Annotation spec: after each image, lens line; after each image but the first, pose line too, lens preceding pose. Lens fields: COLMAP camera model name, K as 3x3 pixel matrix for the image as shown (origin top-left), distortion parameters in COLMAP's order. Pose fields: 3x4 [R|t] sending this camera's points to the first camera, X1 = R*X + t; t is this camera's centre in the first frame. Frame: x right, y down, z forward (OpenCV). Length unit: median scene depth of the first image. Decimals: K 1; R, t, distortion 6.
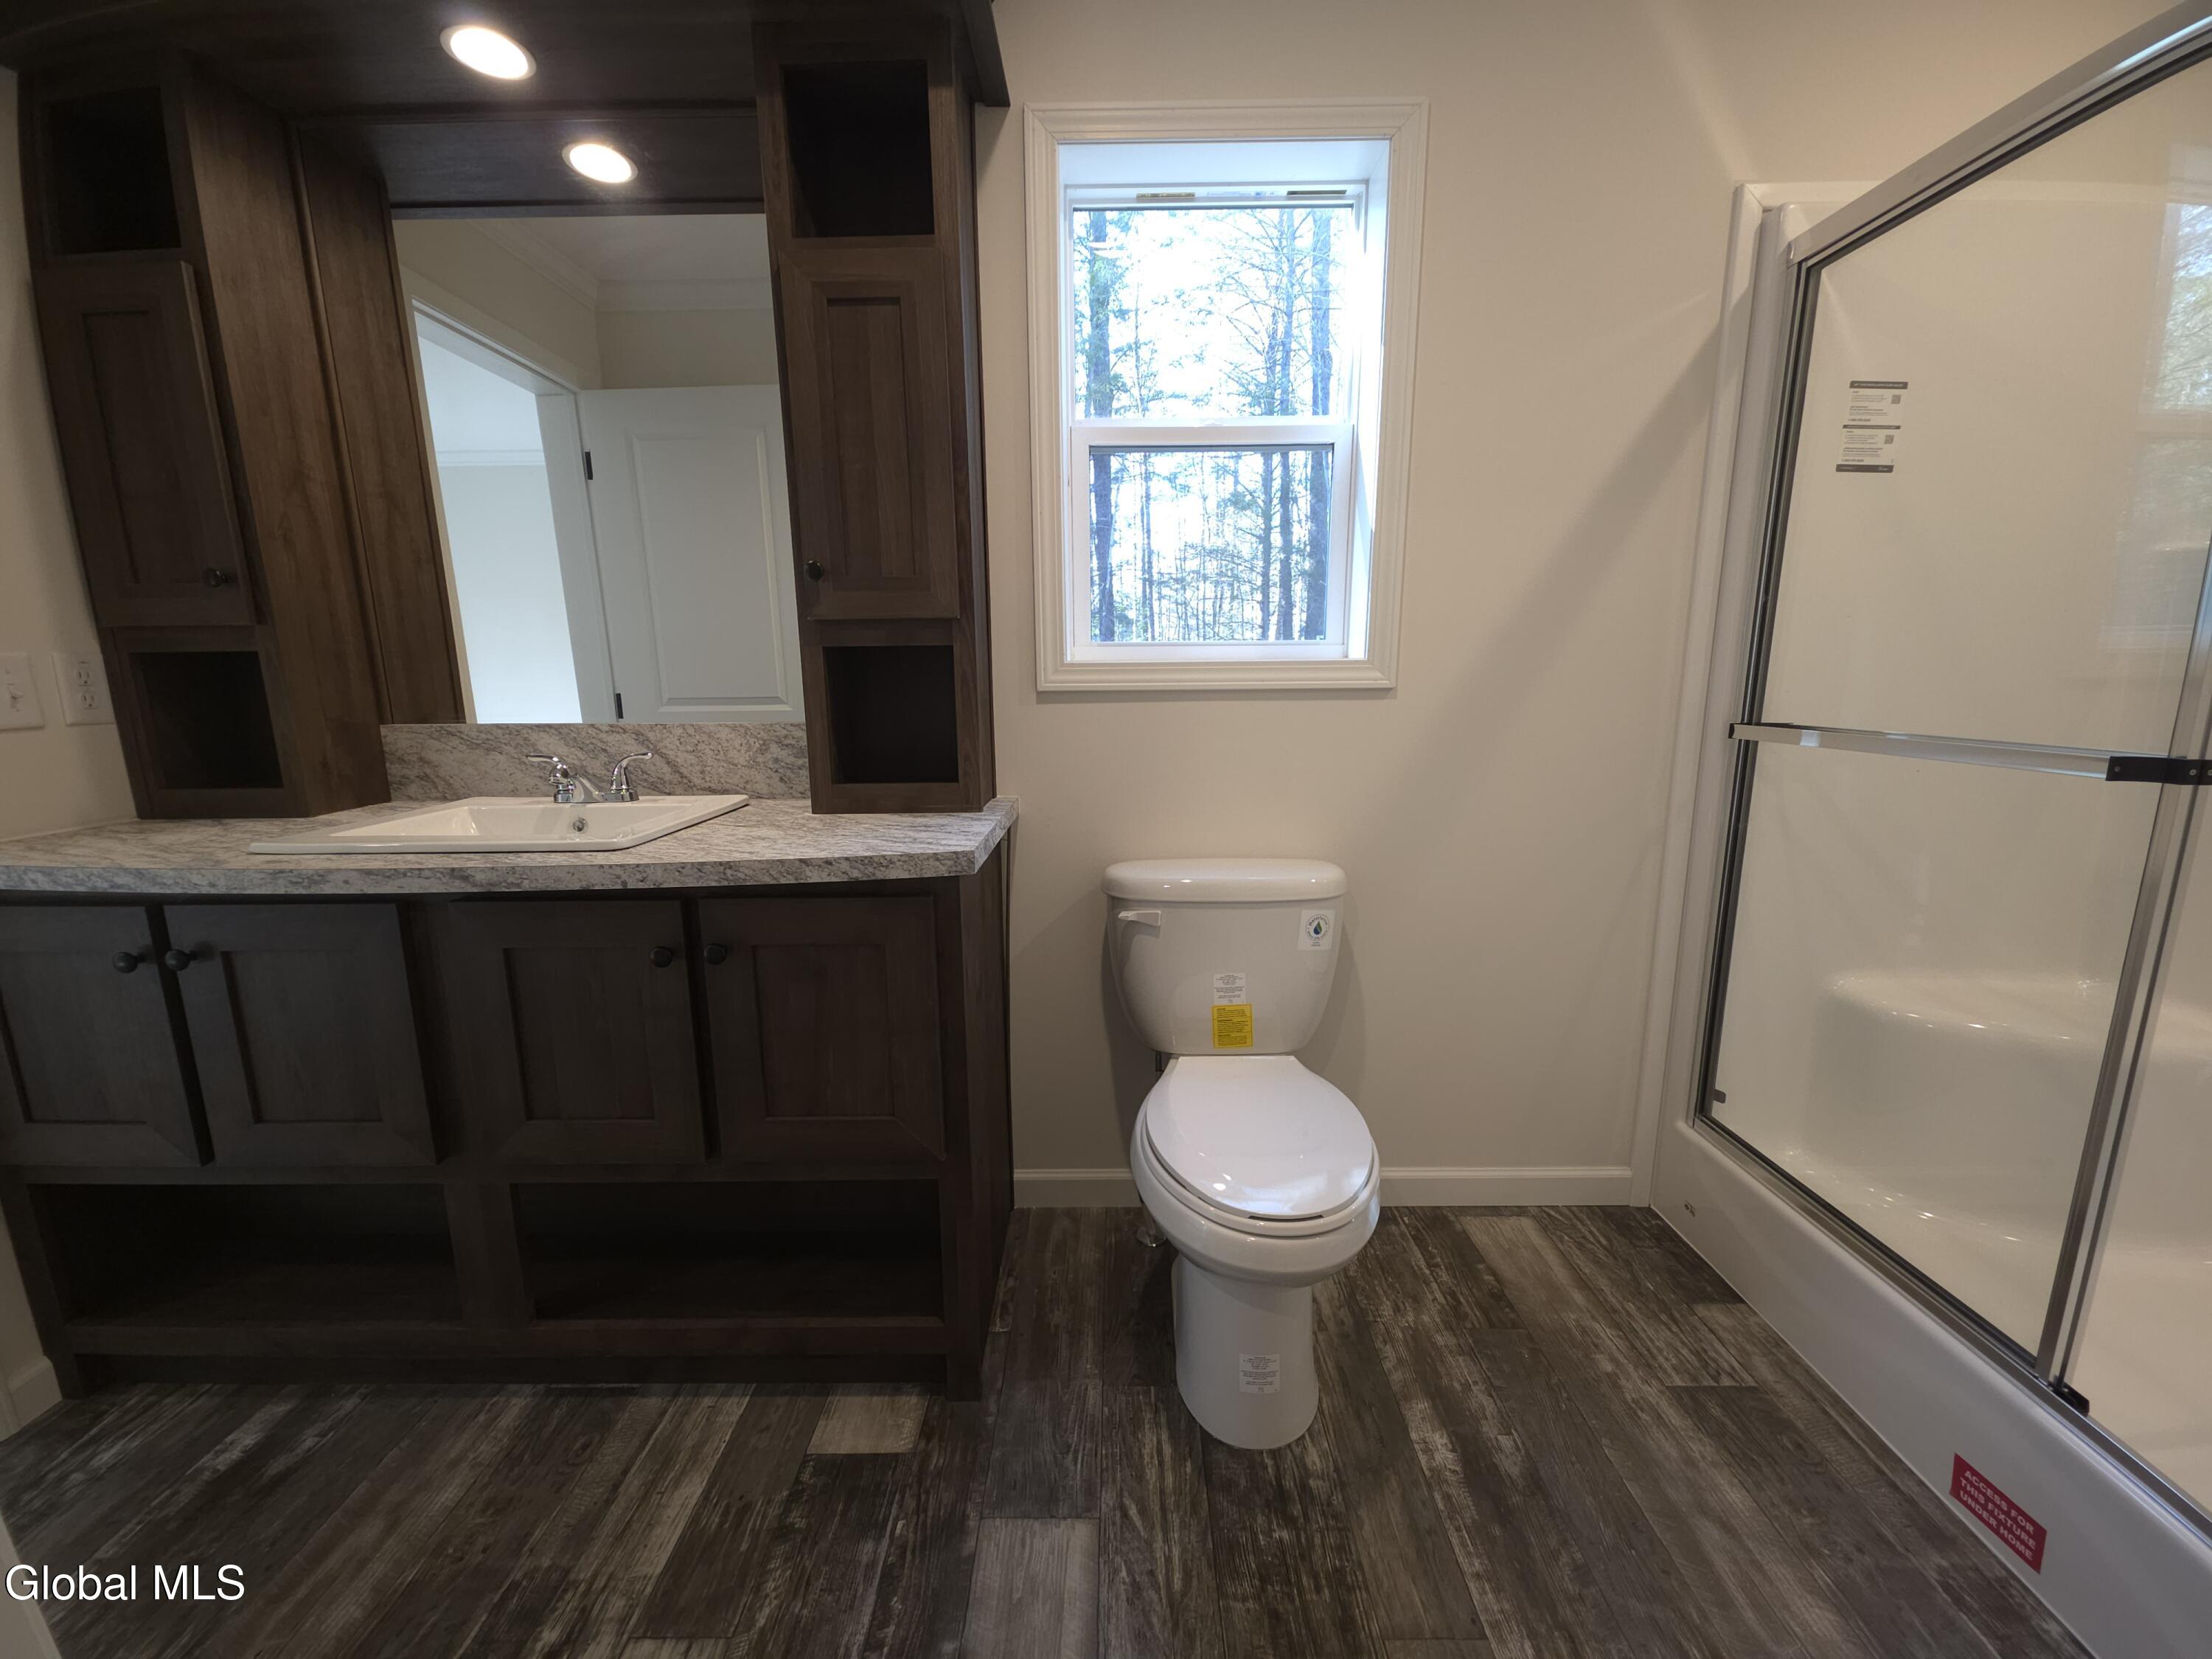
lens RADIAL K [[875.9, 0, 1114.4], [0, 875.9, 831.2], [0, 0, 1]] dist [0.010982, -0.000511]
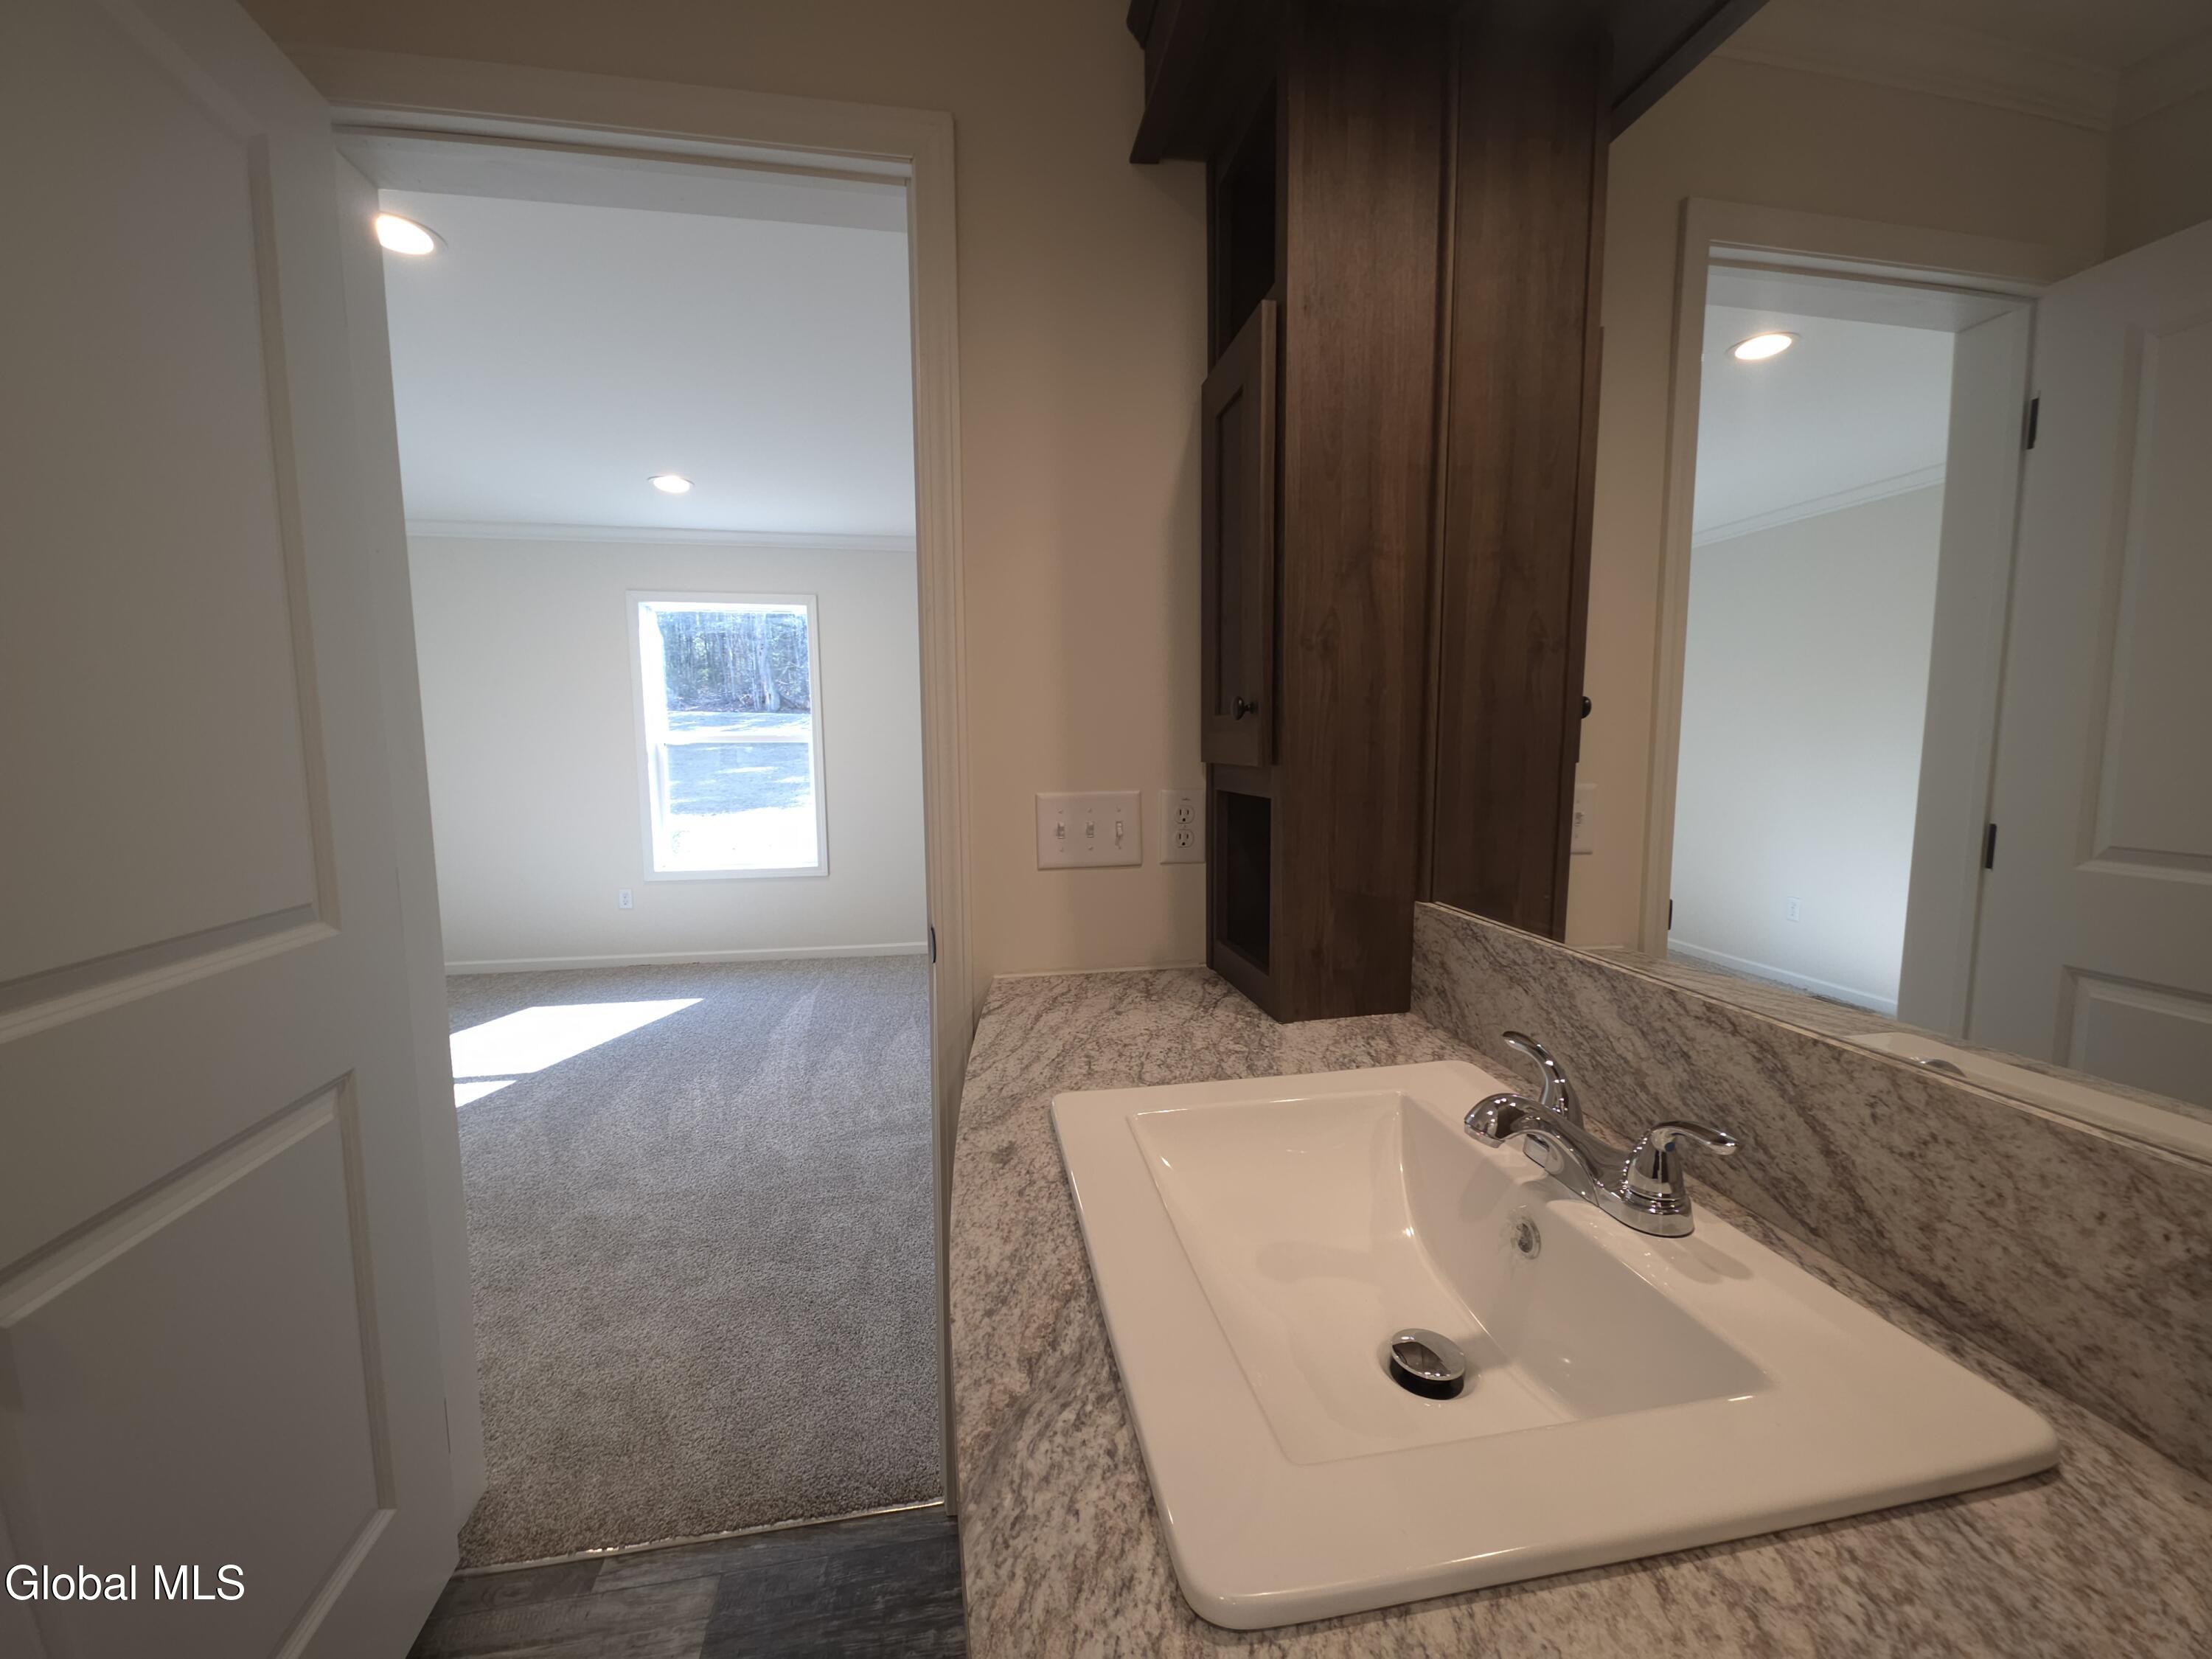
lens RADIAL K [[875.9, 0, 1113.7], [0, 875.9, 834.1], [0, 0, 1]] dist [0.010982, -0.000511]
pose [[0.194290, 0.122298, -0.973291, -0.228319], [-0.175251, 0.980563, 0.088227, -0.187876], [0.965162, 0.153429, 0.211946, 0.622608]]
